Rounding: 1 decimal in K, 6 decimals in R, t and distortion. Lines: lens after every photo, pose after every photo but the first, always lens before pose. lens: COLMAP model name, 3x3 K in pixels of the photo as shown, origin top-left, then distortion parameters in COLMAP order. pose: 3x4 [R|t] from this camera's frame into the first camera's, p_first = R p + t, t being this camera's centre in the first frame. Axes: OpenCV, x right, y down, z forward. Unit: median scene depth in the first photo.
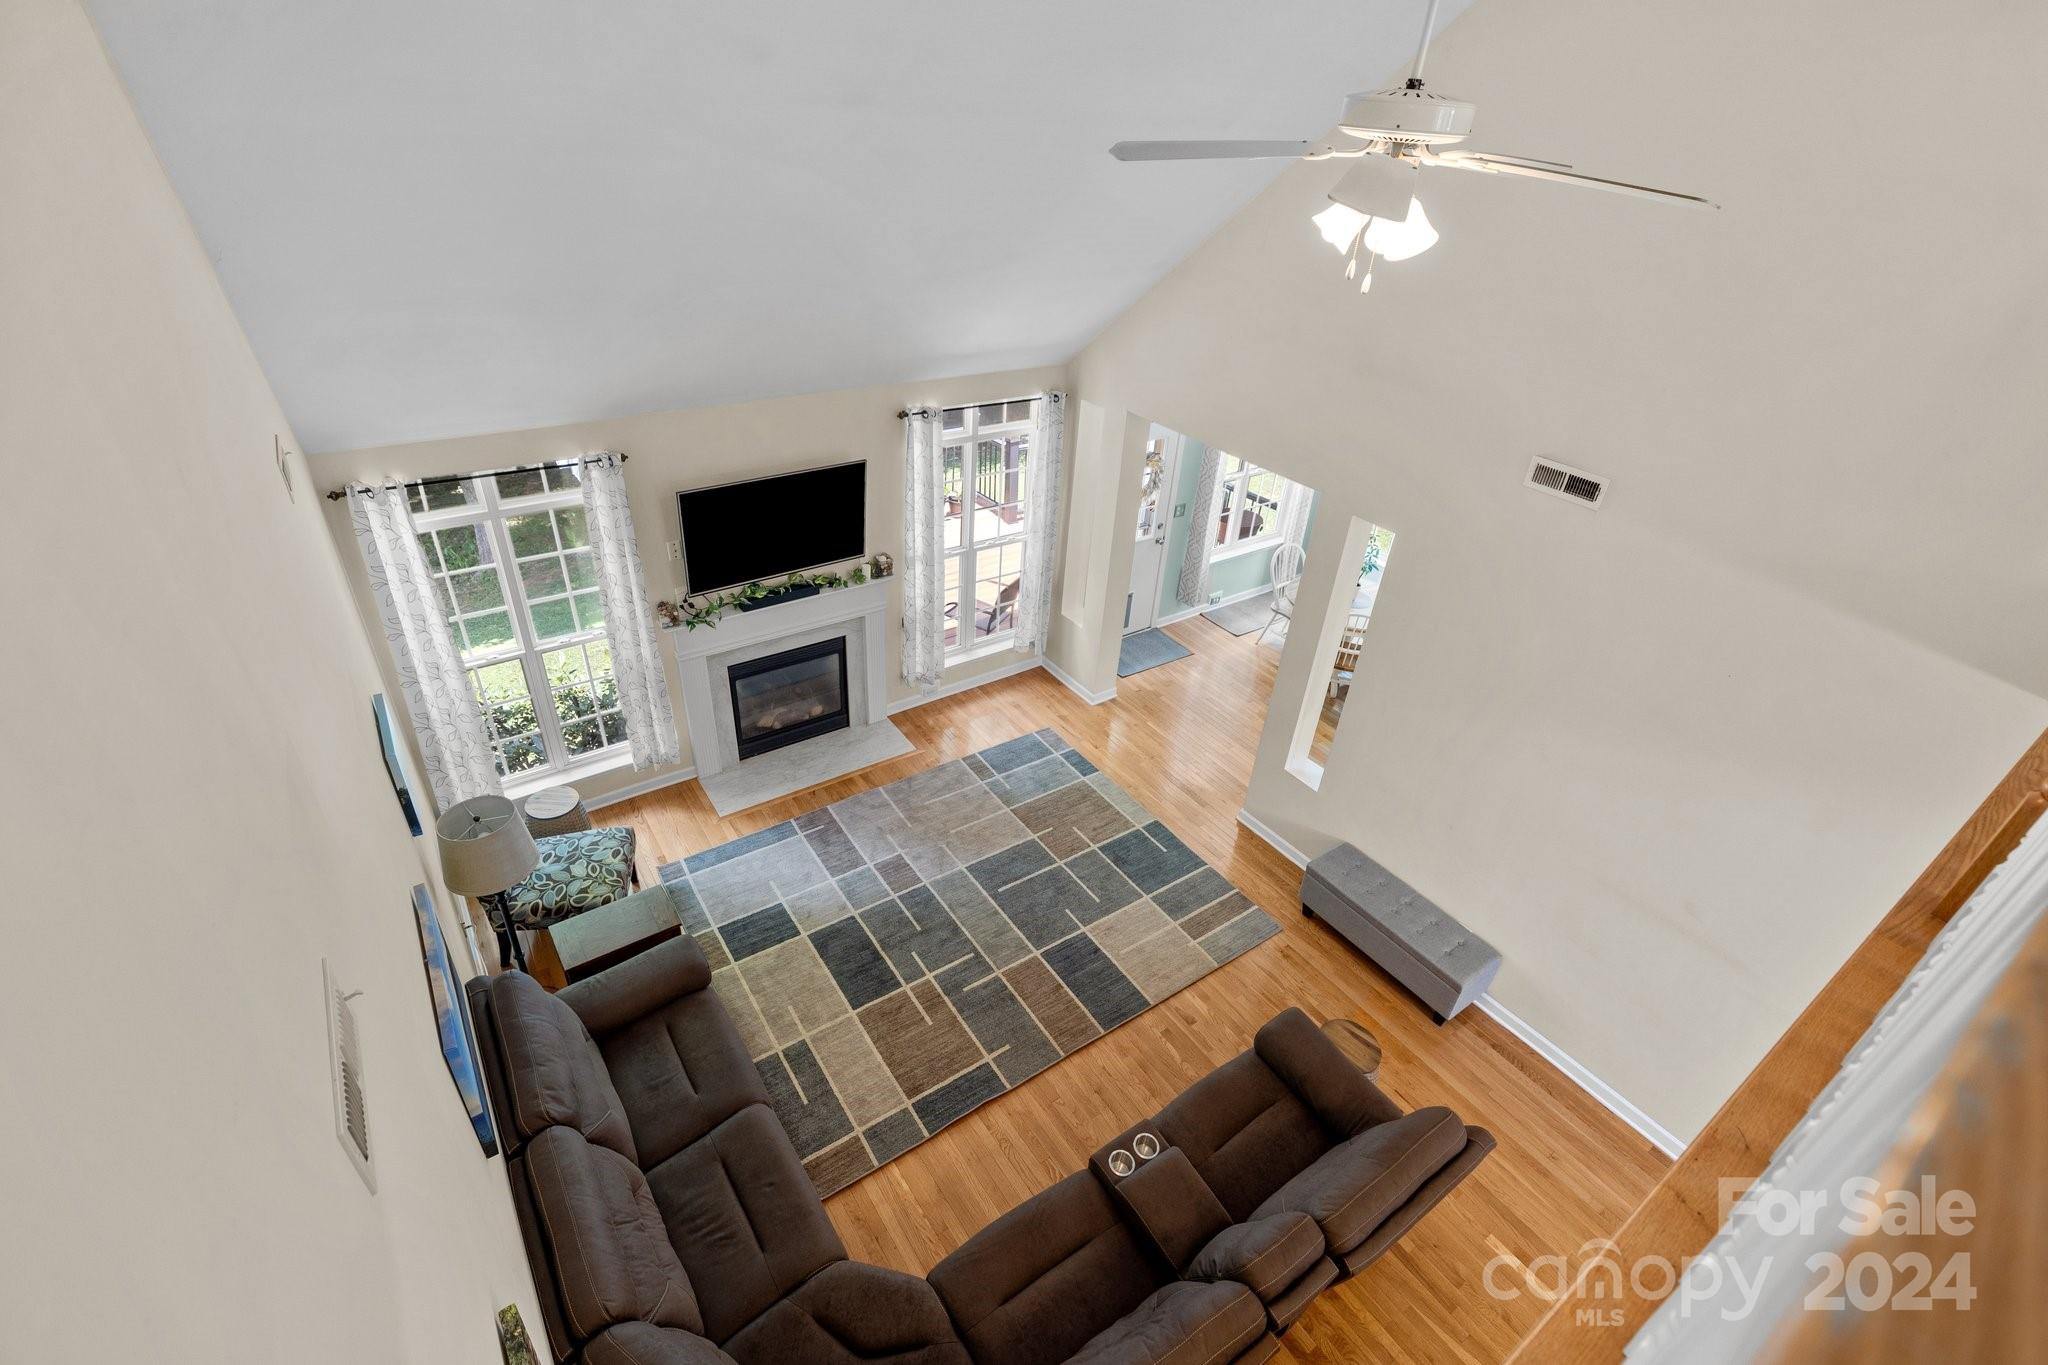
lens RADIAL K [[913.3, 0, 1006.8], [0, 913.3, 665.0], [0, 0, 1]] dist [-0.013521, 0.000236]
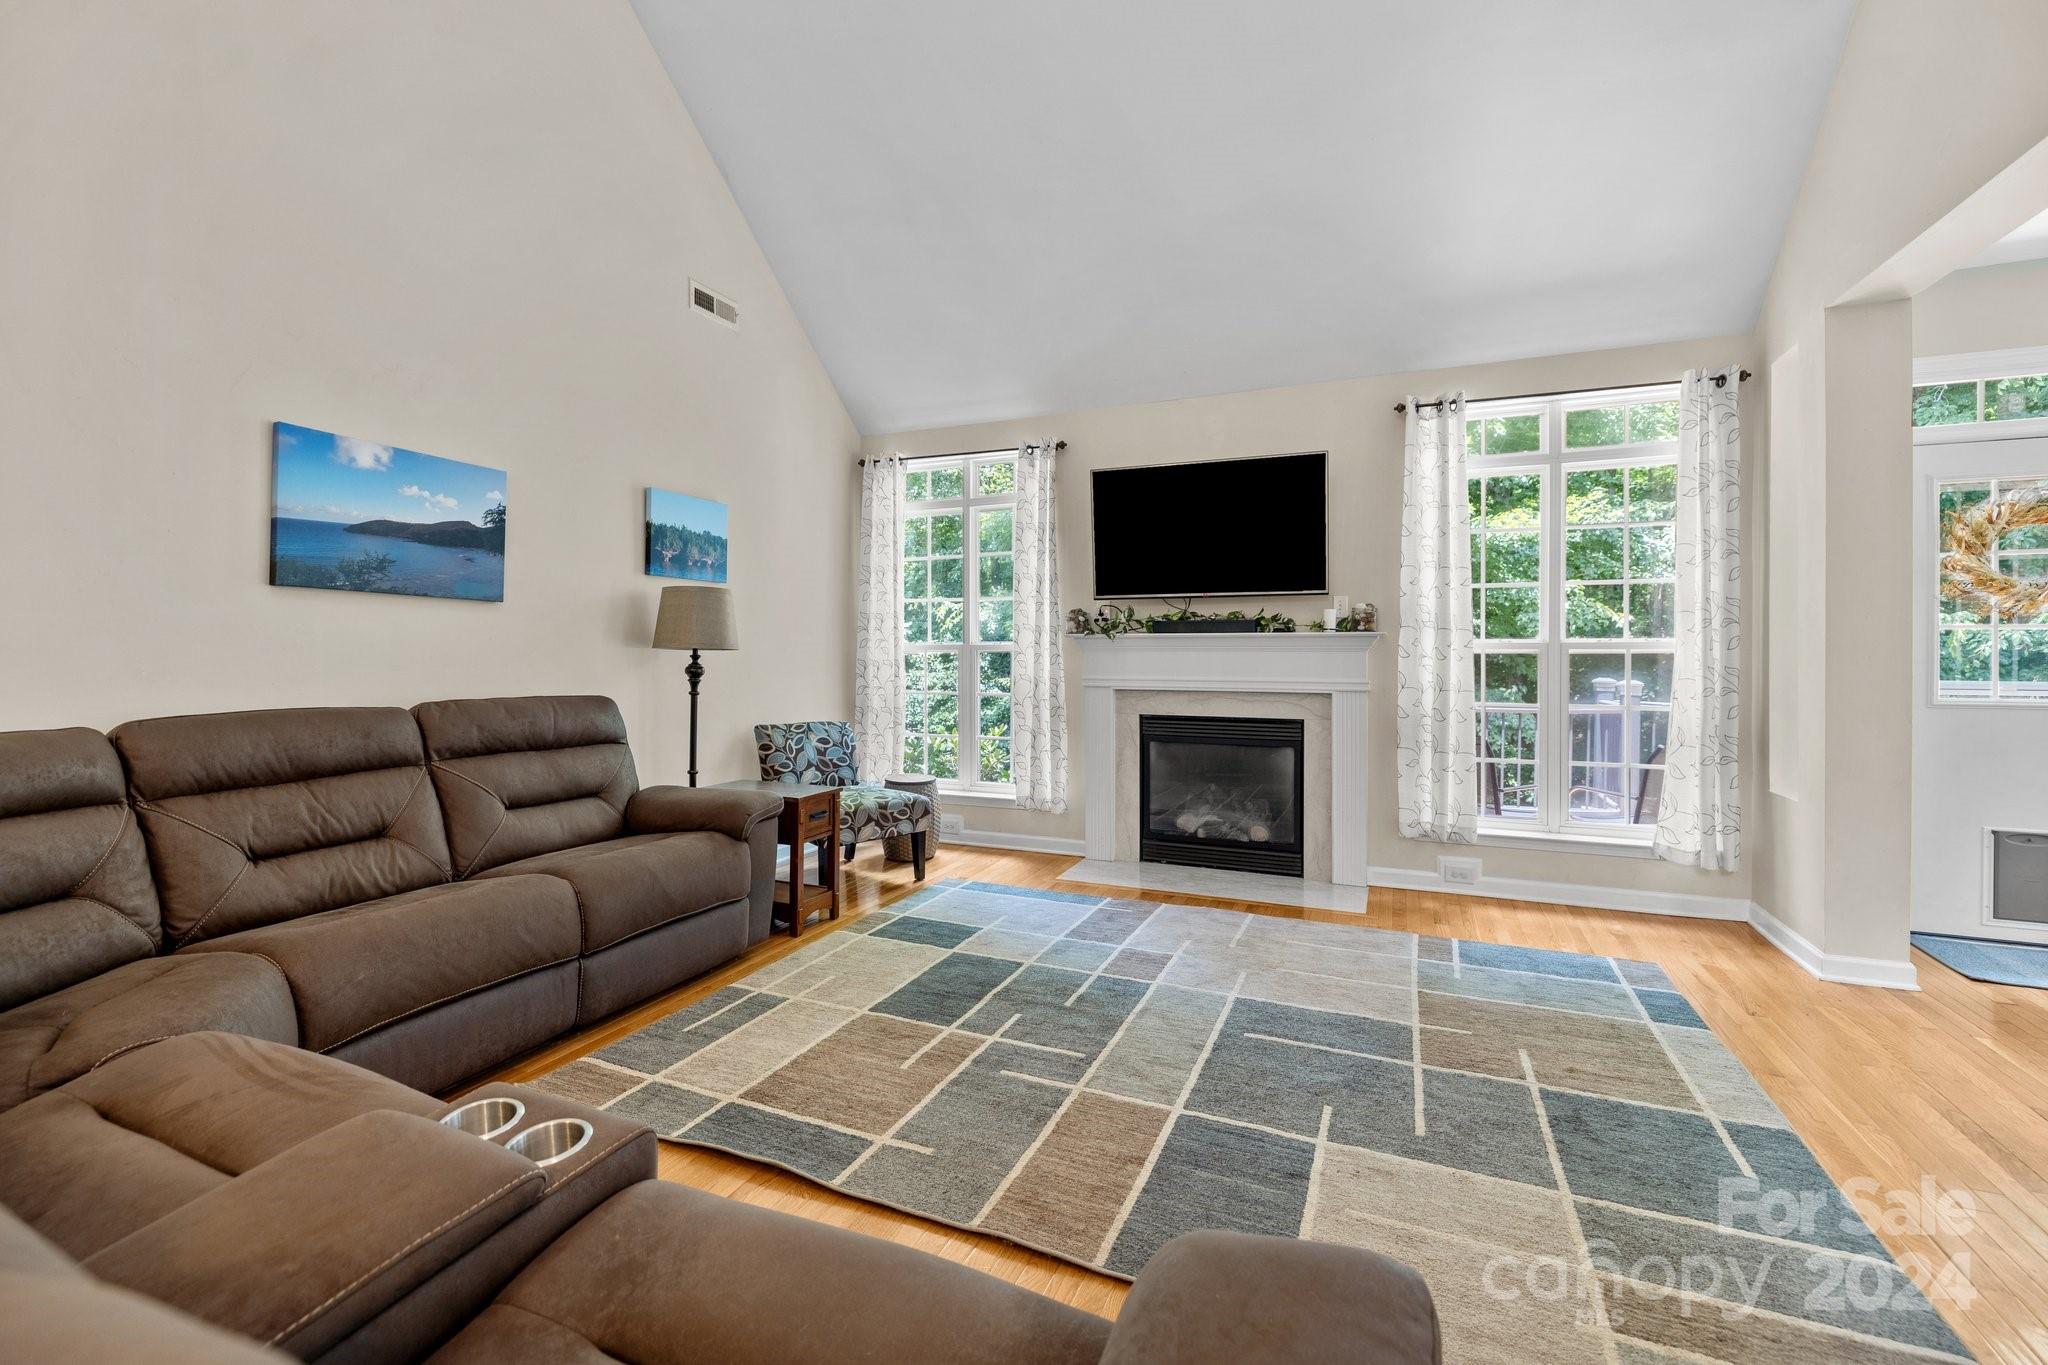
lens RADIAL K [[874.4, 0, 1007.5], [0, 874.4, 646.4], [0, 0, 1]] dist [-0.001131, -0.000499]
pose [[0.524176, -0.054423, -0.849869, 0.328136], [-0.426037, 0.847340, -0.317029, 0.268471], [0.737382, 0.528255, 0.420969, 0.586008]]
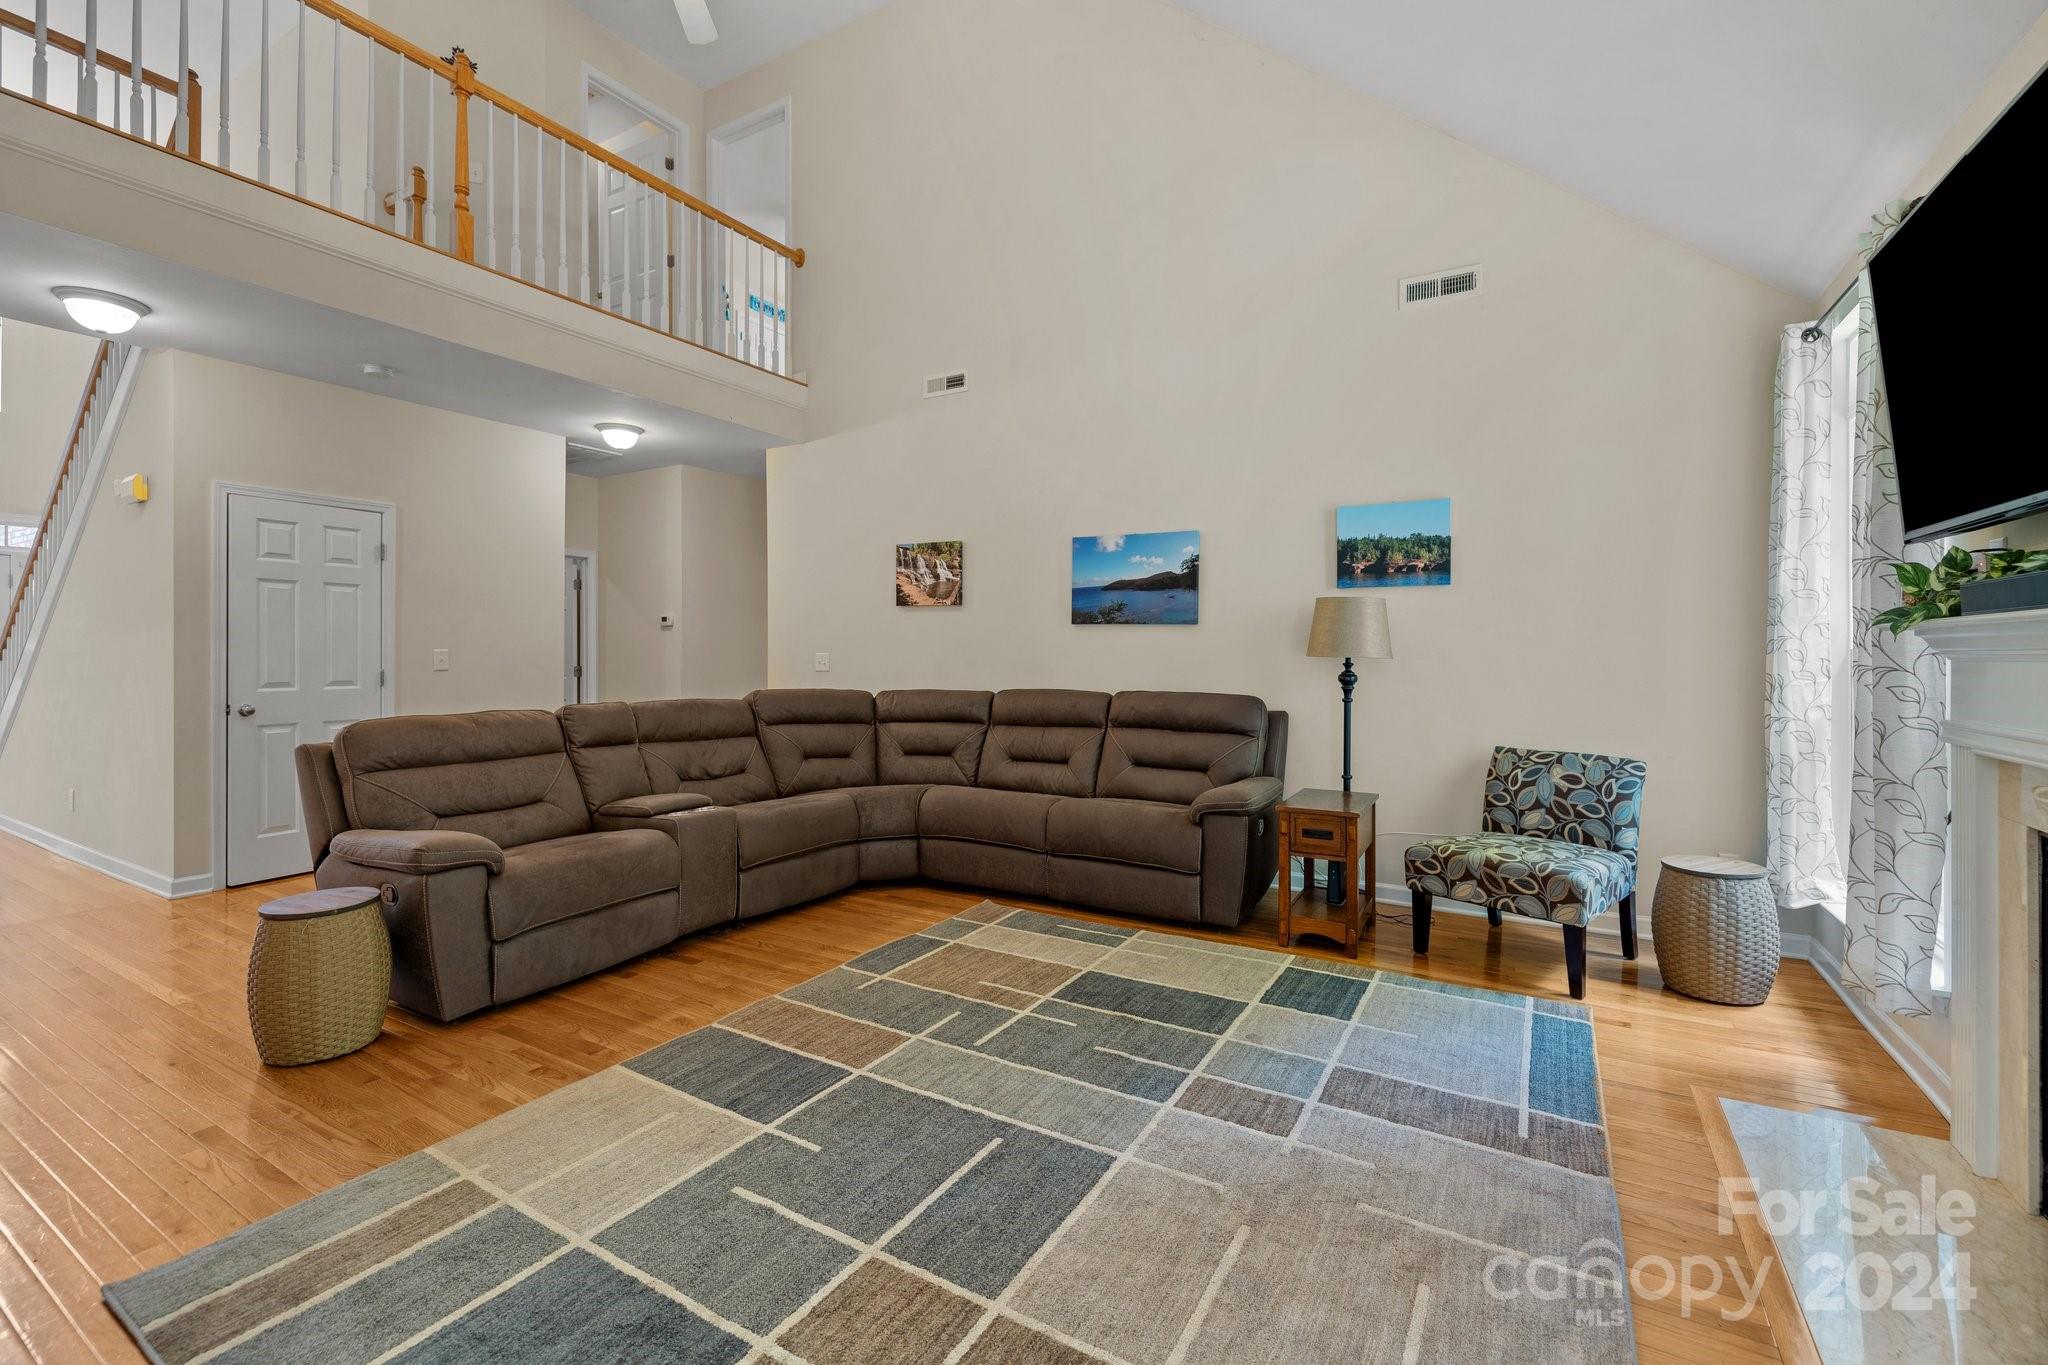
lens RADIAL K [[874.4, 0, 1016.0], [0, 874.4, 654.9], [0, 0, 1]] dist [-0.001131, -0.000499]
pose [[-0.905391, -0.050017, -0.421622, 0.151432], [-0.260051, 0.850300, 0.457563, -0.103181], [0.335619, 0.523917, -0.782861, 1.164954]]
